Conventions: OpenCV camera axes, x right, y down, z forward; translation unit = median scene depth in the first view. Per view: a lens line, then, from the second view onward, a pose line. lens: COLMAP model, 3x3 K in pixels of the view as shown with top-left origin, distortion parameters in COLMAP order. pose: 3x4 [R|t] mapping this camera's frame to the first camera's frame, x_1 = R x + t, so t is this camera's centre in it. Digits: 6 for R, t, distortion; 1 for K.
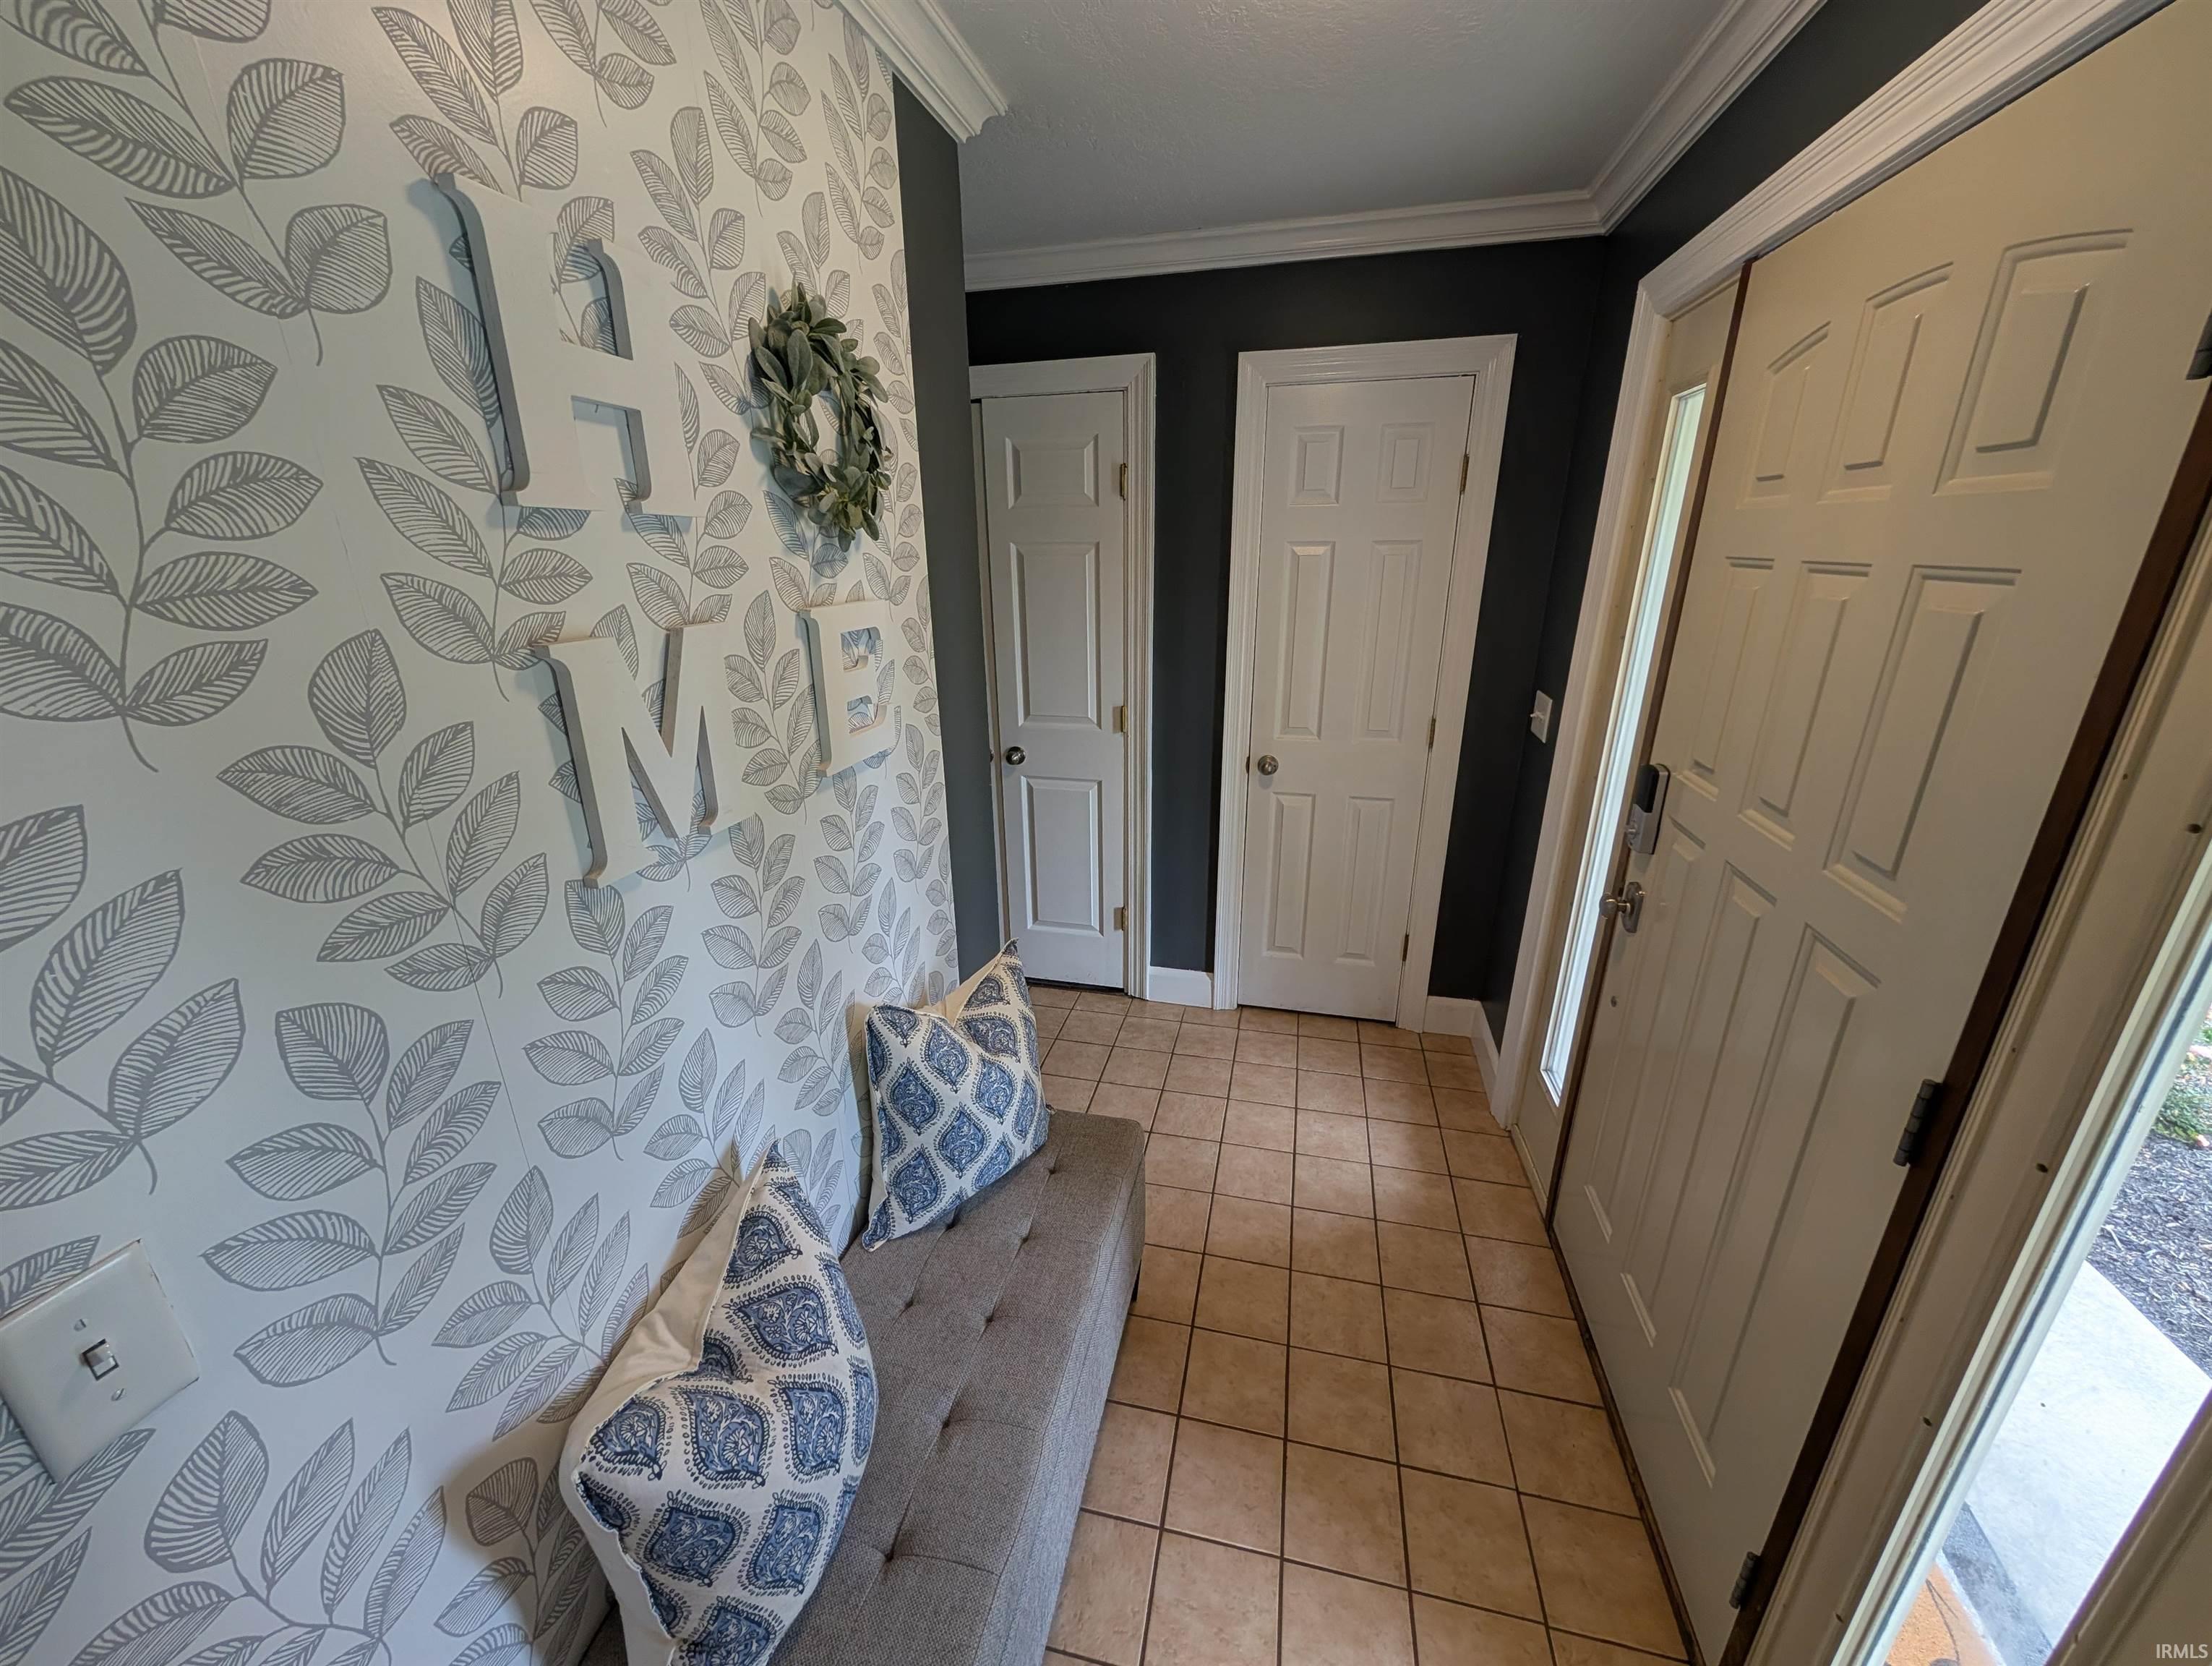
lens RADIAL K [[841.8, 0, 1102.9], [0, 841.8, 844.3], [0, 0, 1]] dist [-0.000873, 0.000349]
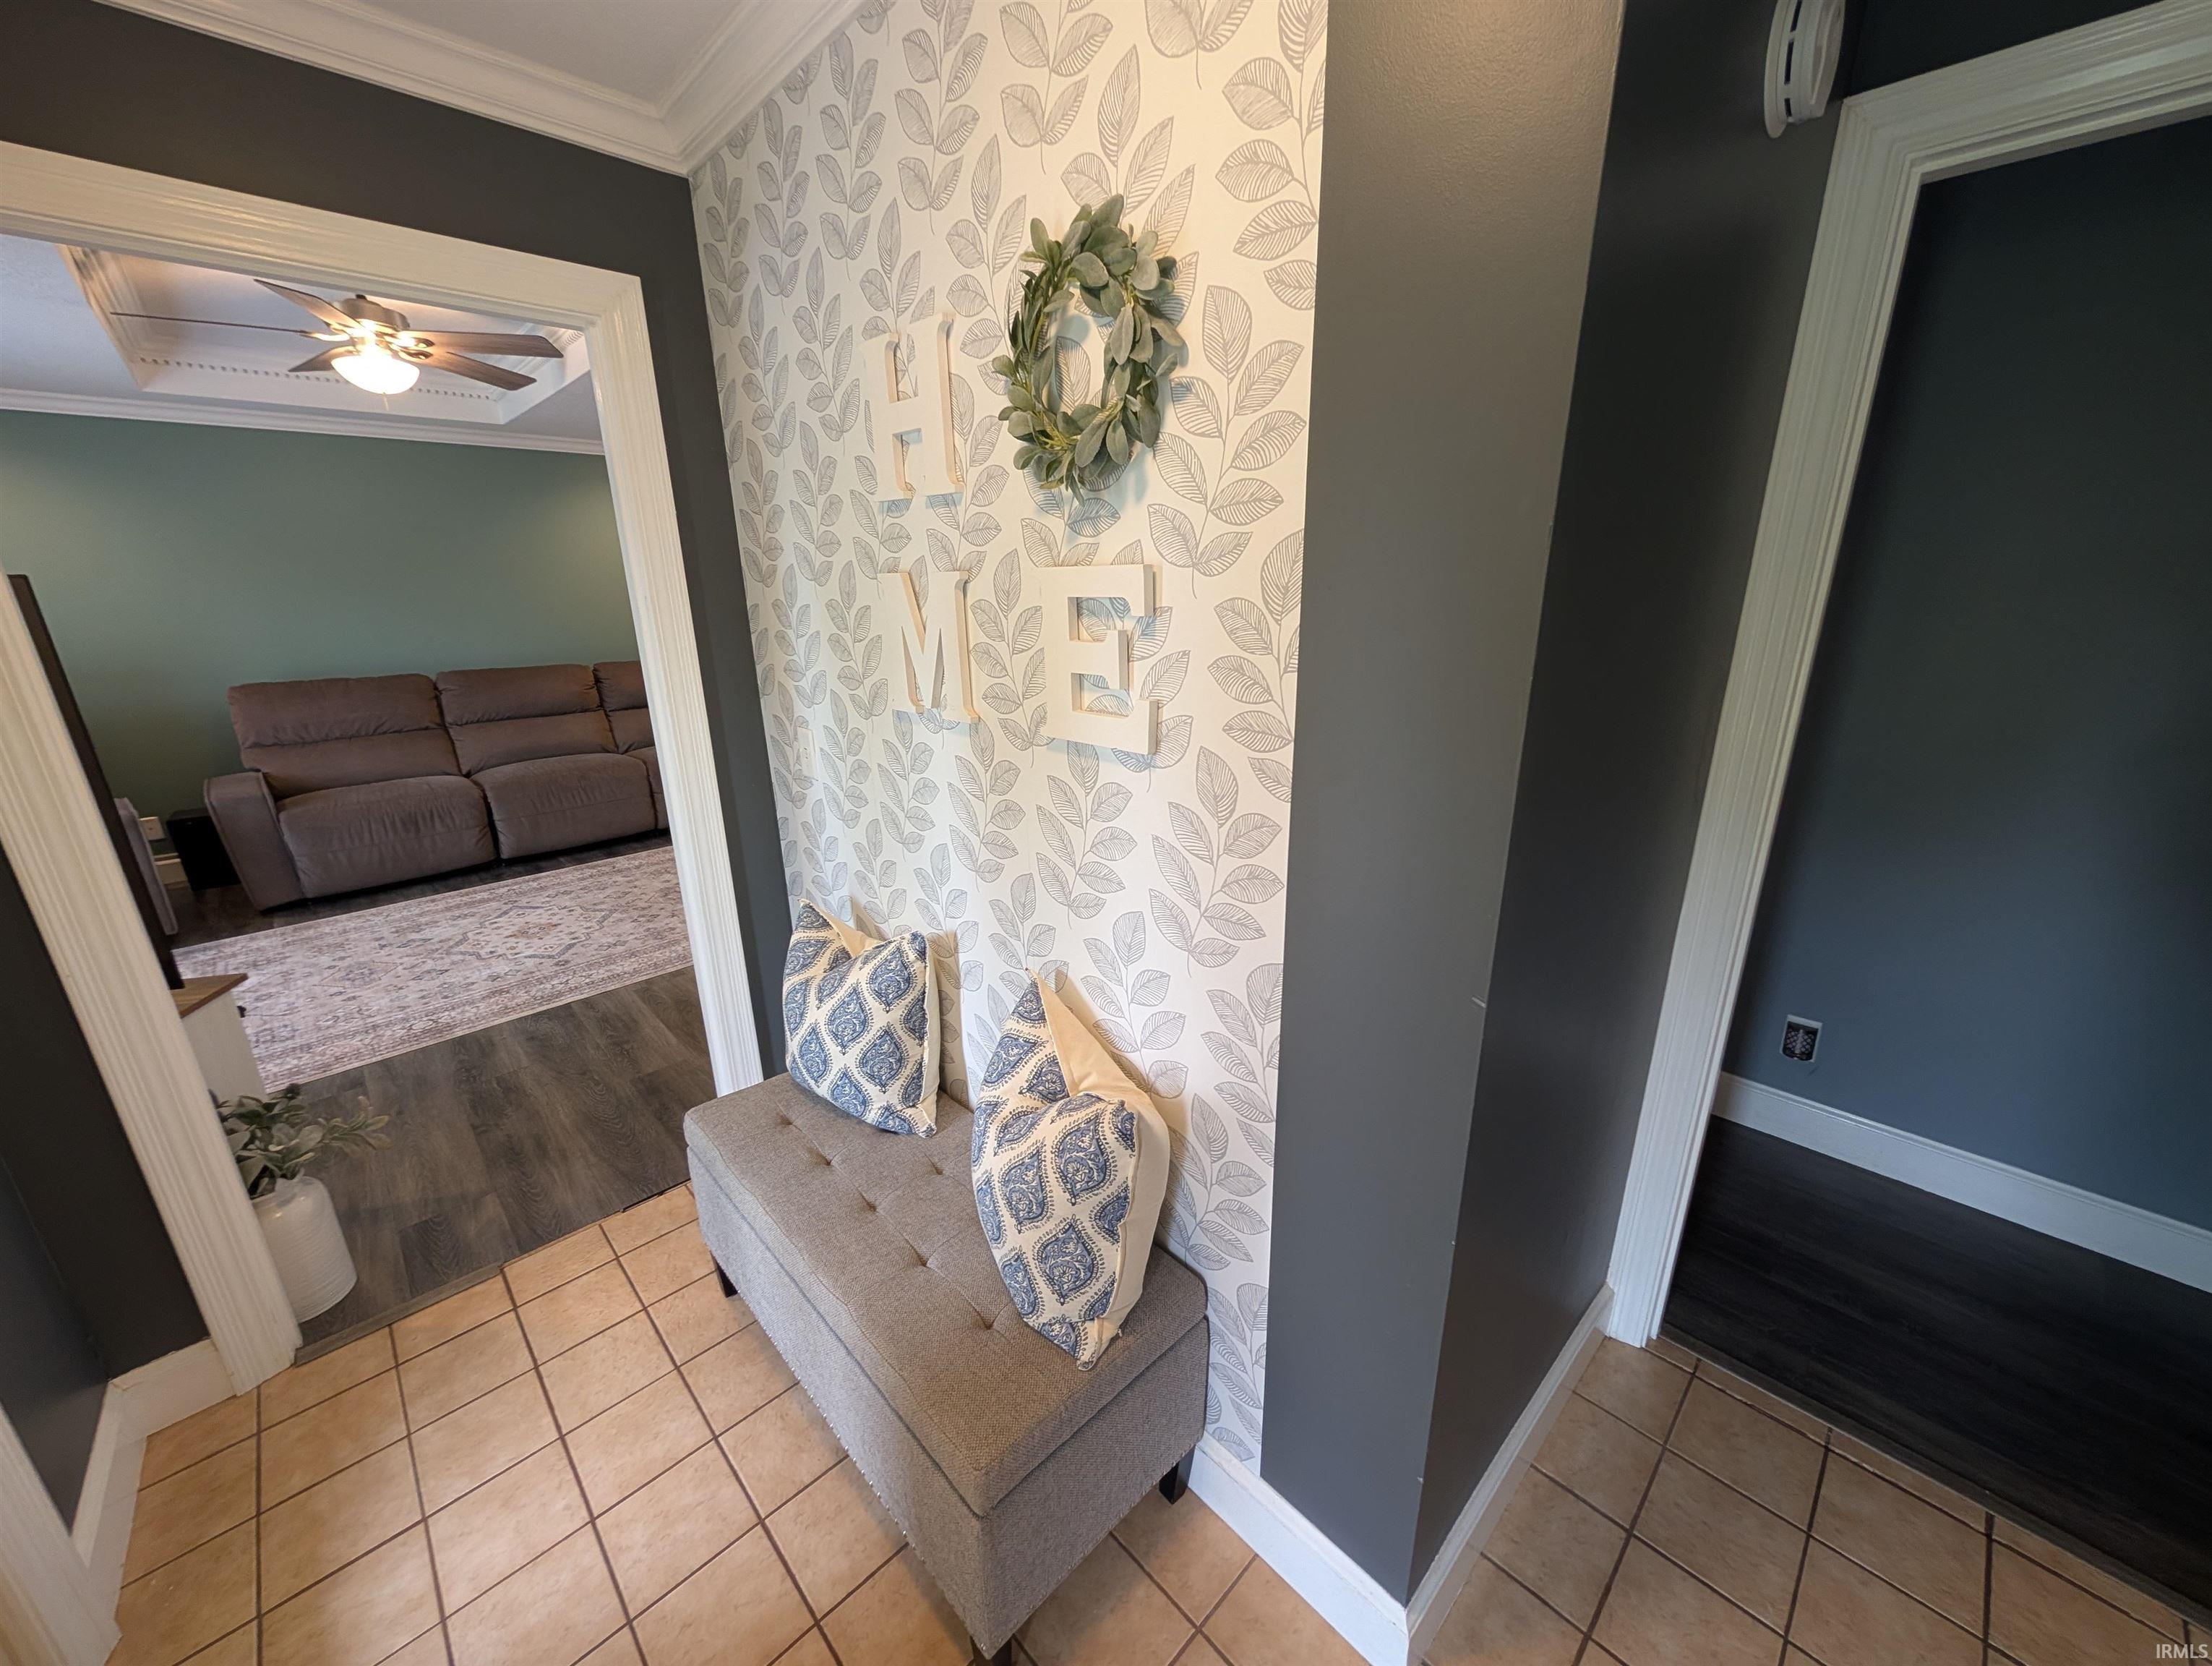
lens RADIAL K [[841.8, 0, 1091.9], [0, 841.8, 839.8], [0, 0, 1]] dist [-0.000873, 0.000349]
pose [[-0.545819, 0.265208, -0.794825, 0.511948], [-0.261689, 0.847184, 0.462384, -0.486435], [0.795990, 0.460375, -0.393007, 1.595508]]
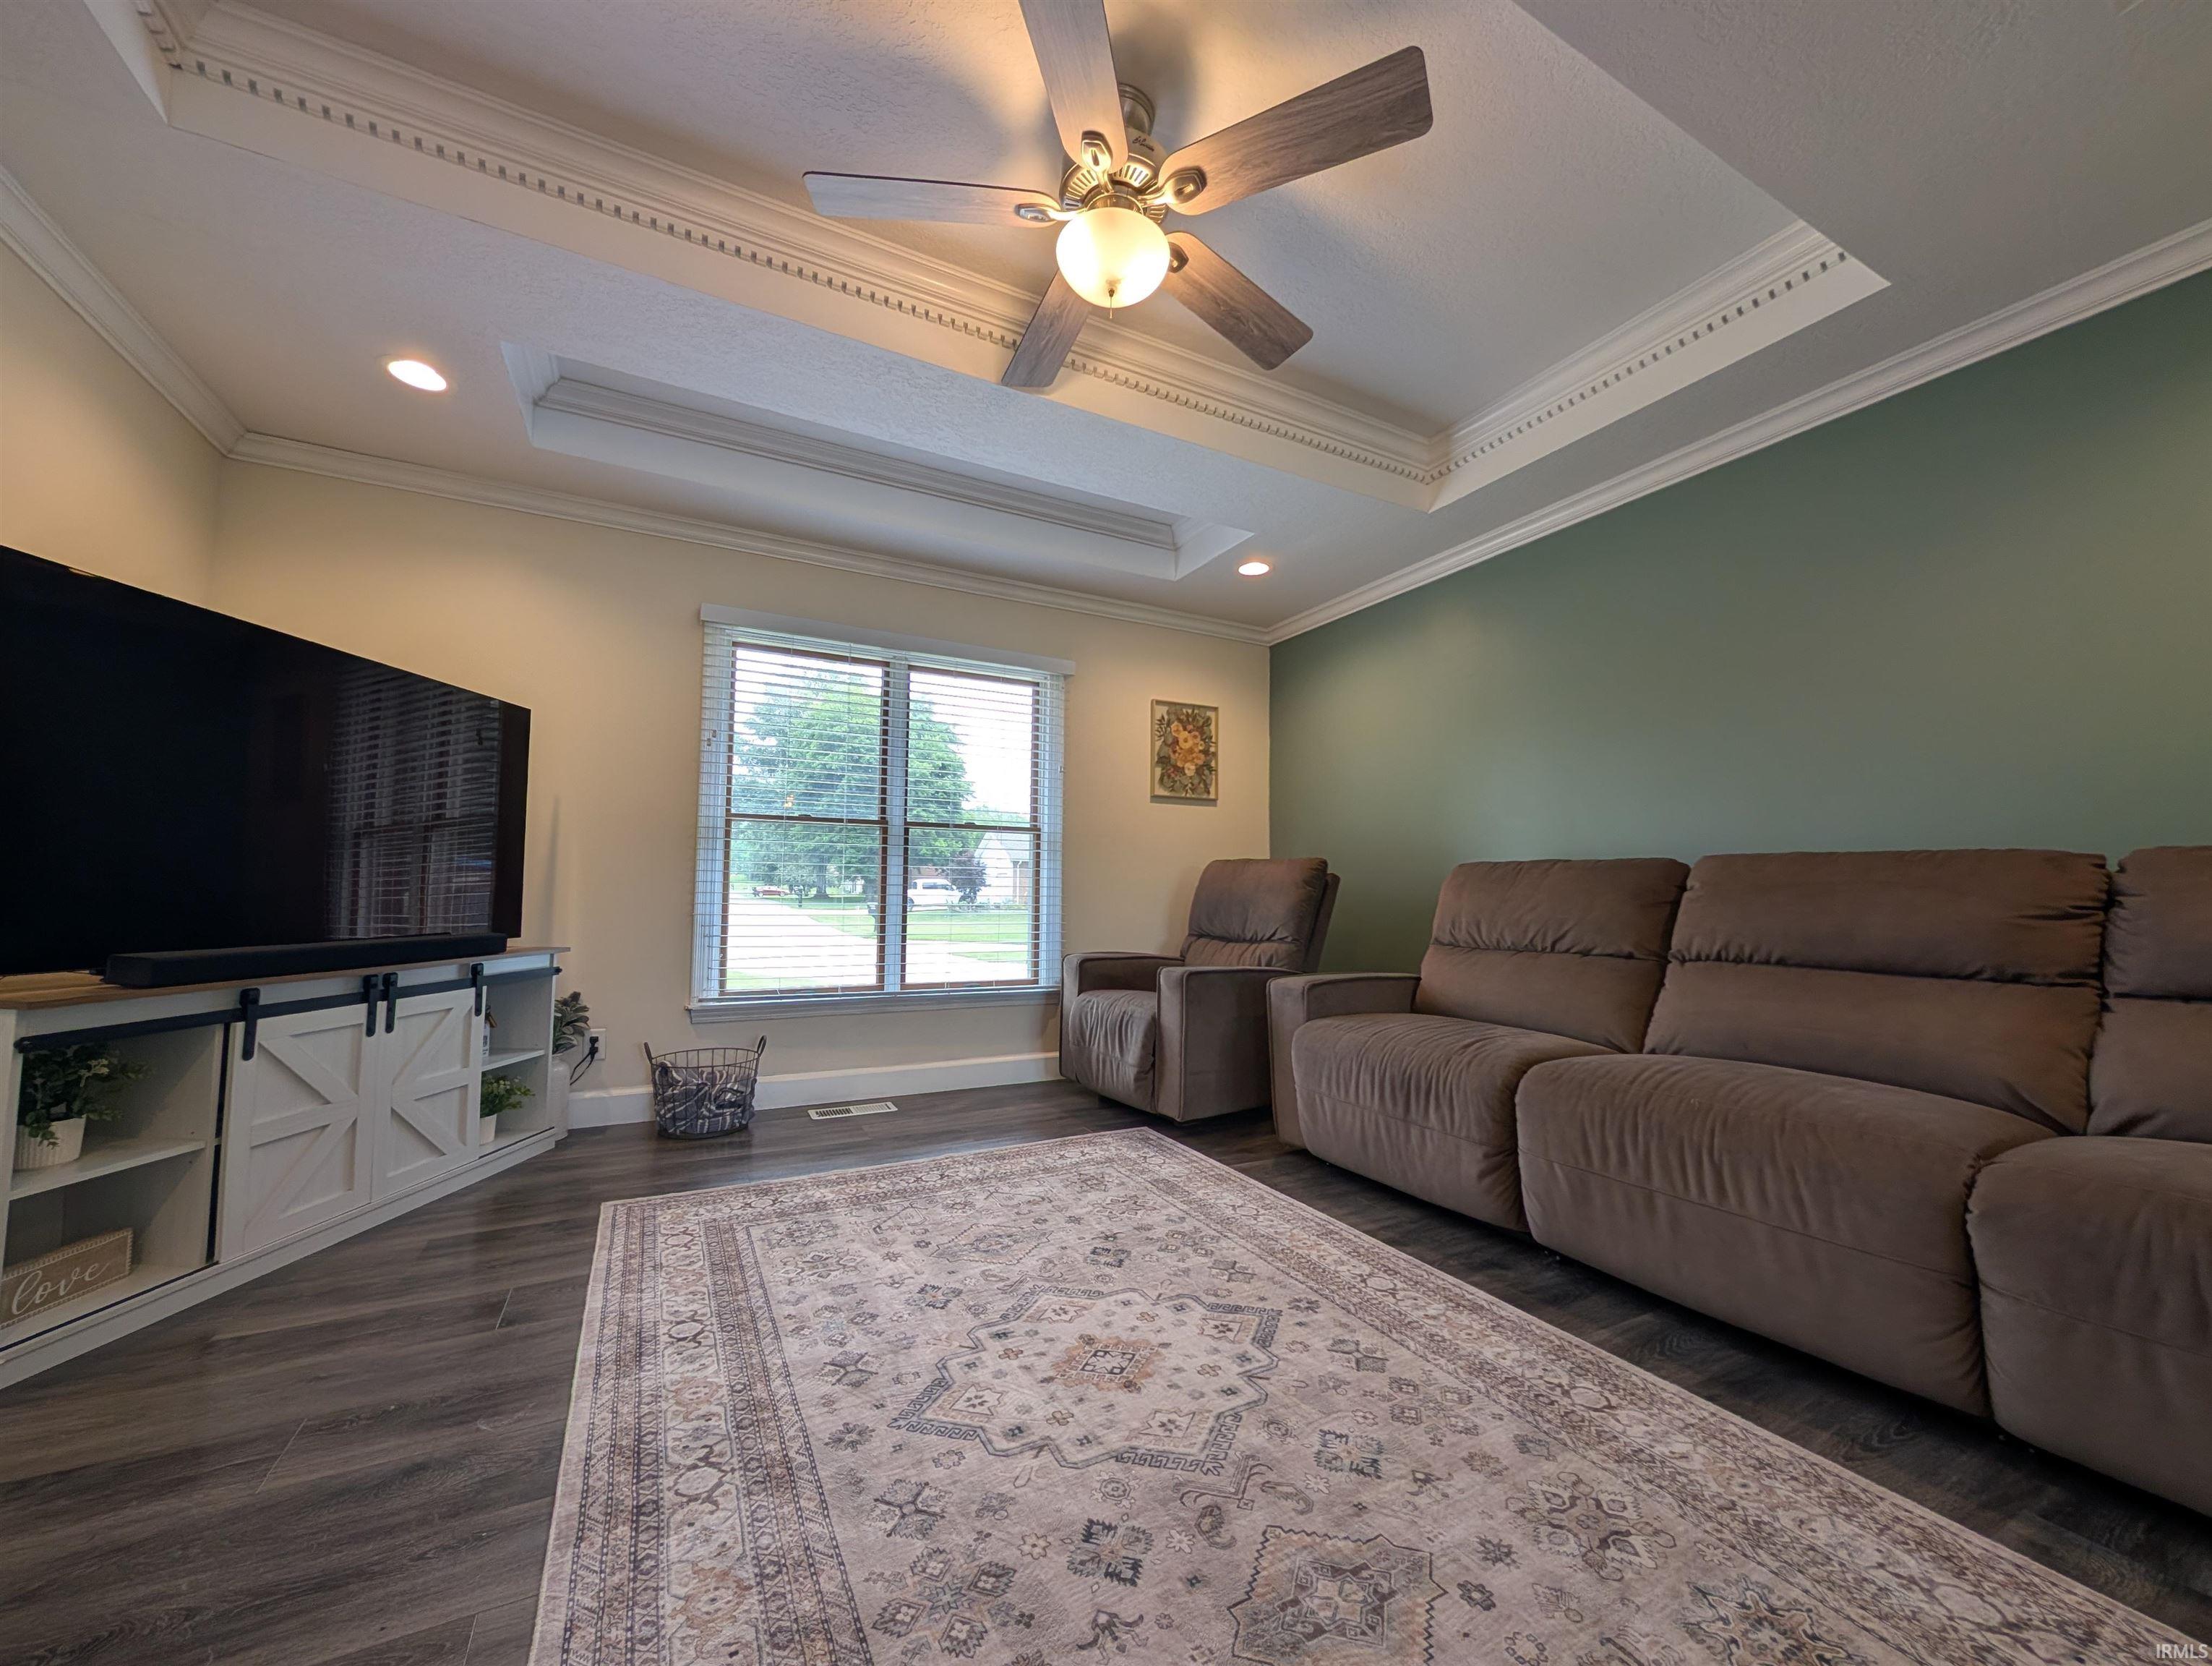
lens RADIAL K [[841.8, 0, 1105.1], [0, 841.8, 845.1], [0, 0, 1]] dist [-0.000873, 0.000349]
pose [[-0.657968, 0.042979, 0.751818, -1.834471], [0.246549, 0.955640, 0.161140, 0.833093], [-0.711542, 0.291385, -0.639377, -0.572857]]
